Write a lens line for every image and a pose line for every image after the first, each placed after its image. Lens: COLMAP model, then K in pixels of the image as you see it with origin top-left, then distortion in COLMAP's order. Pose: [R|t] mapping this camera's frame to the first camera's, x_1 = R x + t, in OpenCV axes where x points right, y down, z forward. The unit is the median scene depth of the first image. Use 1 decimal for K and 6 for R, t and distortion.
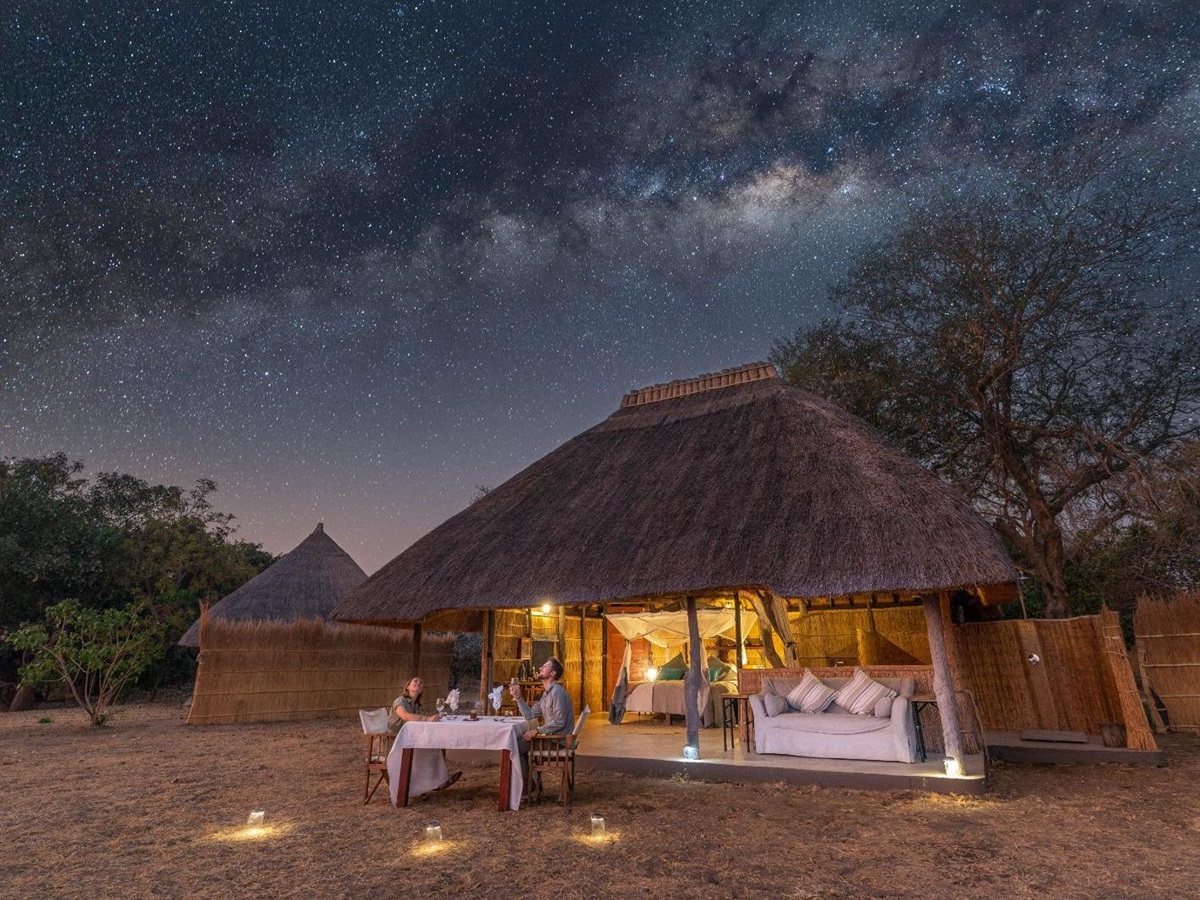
lens RADIAL K [[750.1, 0, 600.0], [0, 750.1, 450.0], [0, 0, 1]] dist [-0.002836, -0.000041]
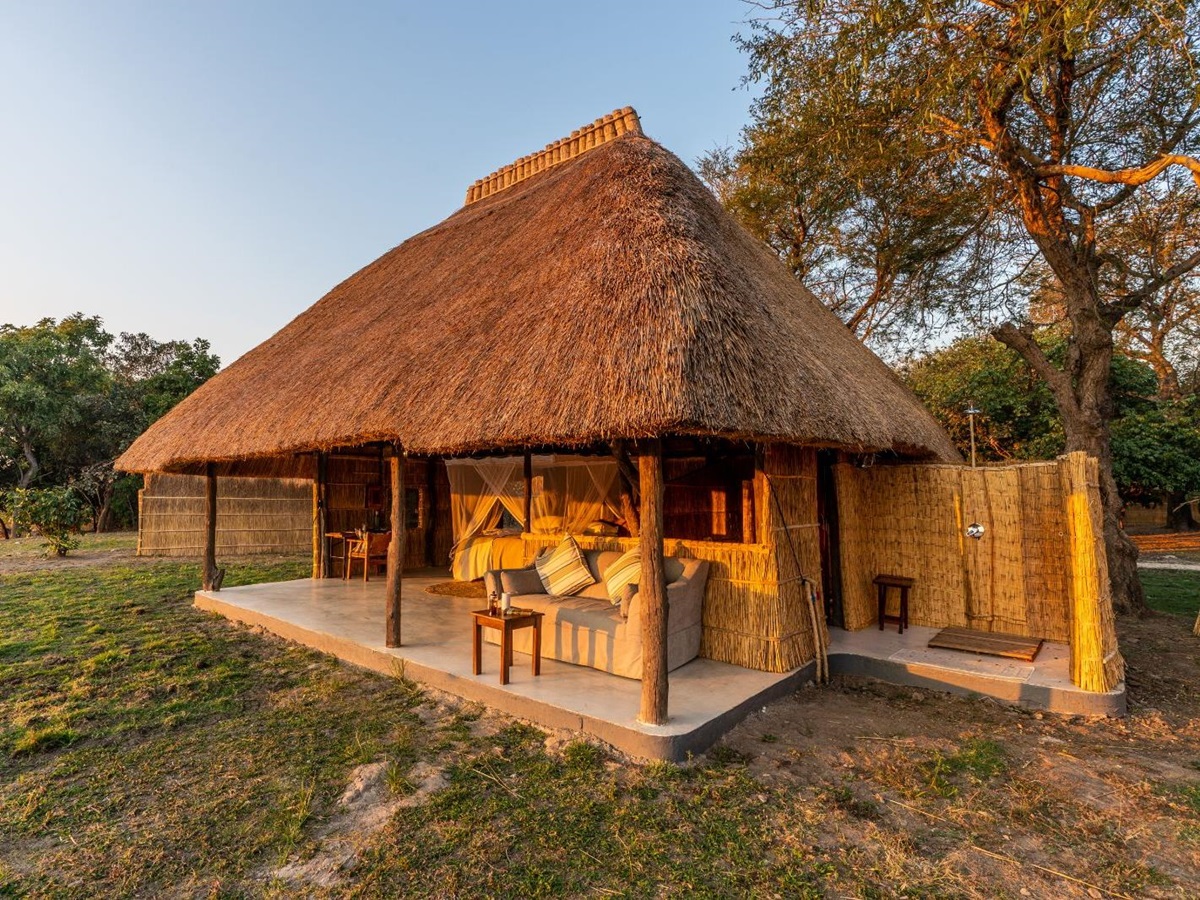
lens RADIAL K [[750.1, 0, 600.0], [0, 750.1, 450.0], [0, 0, 1]] dist [-0.002836, -0.000041]
pose [[0.911325, -0.007190, -0.411625, 0.486835], [0.110749, 0.967271, 0.228301, 0.028763], [0.396511, -0.253644, 0.882295, 0.289426]]
